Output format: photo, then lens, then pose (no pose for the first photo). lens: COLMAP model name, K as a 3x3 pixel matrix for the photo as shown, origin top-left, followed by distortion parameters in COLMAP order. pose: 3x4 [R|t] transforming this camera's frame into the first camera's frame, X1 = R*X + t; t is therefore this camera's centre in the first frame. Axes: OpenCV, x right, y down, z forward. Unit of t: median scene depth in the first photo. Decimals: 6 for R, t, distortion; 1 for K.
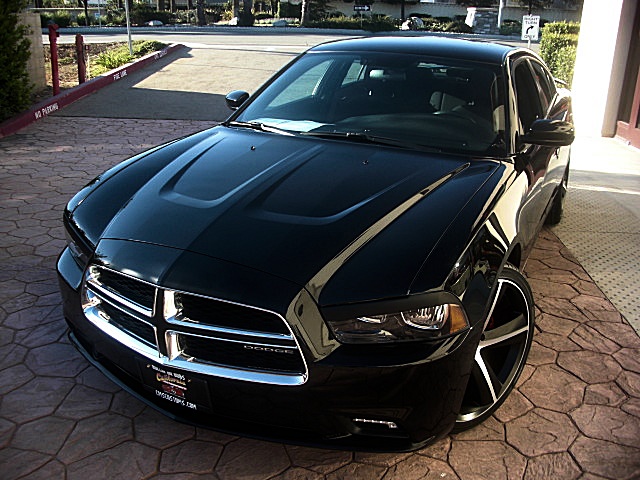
lens RADIAL K [[617.5, 0, 312.1], [0, 617.5, 242.6], [0, 0, 1]] dist [-0.217867, 0.198426]
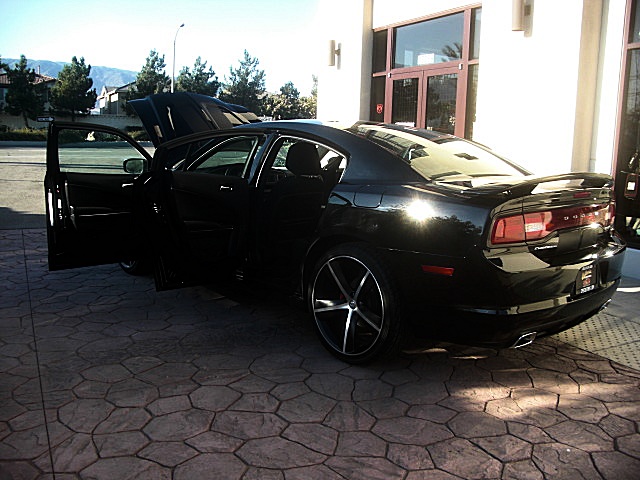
lens RADIAL K [[617.5, 0, 312.1], [0, 617.5, 242.6], [0, 0, 1]] dist [-0.217867, 0.198426]
pose [[0.855442, -0.080601, 0.511588, -0.712450], [0.170029, 0.976770, -0.130420, 0.040758], [-0.489192, 0.198552, 0.849275, 0.147060]]
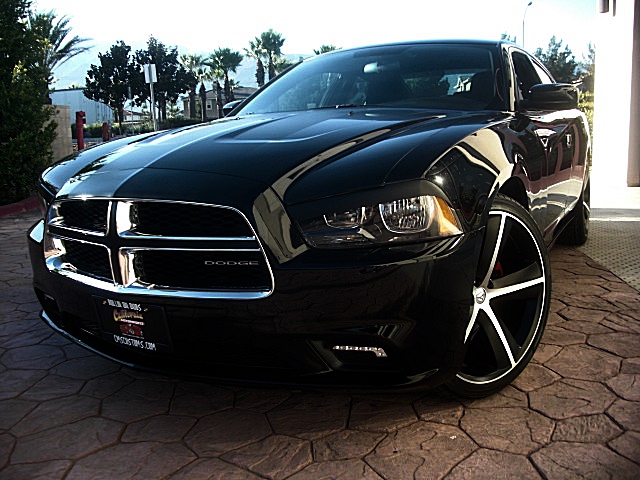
lens RADIAL K [[617.5, 0, 312.1], [0, 617.5, 242.6], [0, 0, 1]] dist [-0.217867, 0.198426]
pose [[0.997626, -0.042317, -0.054329, 0.069034], [0.032241, 0.984128, -0.174505, 0.224841], [0.060852, 0.172339, 0.983156, 0.102551]]
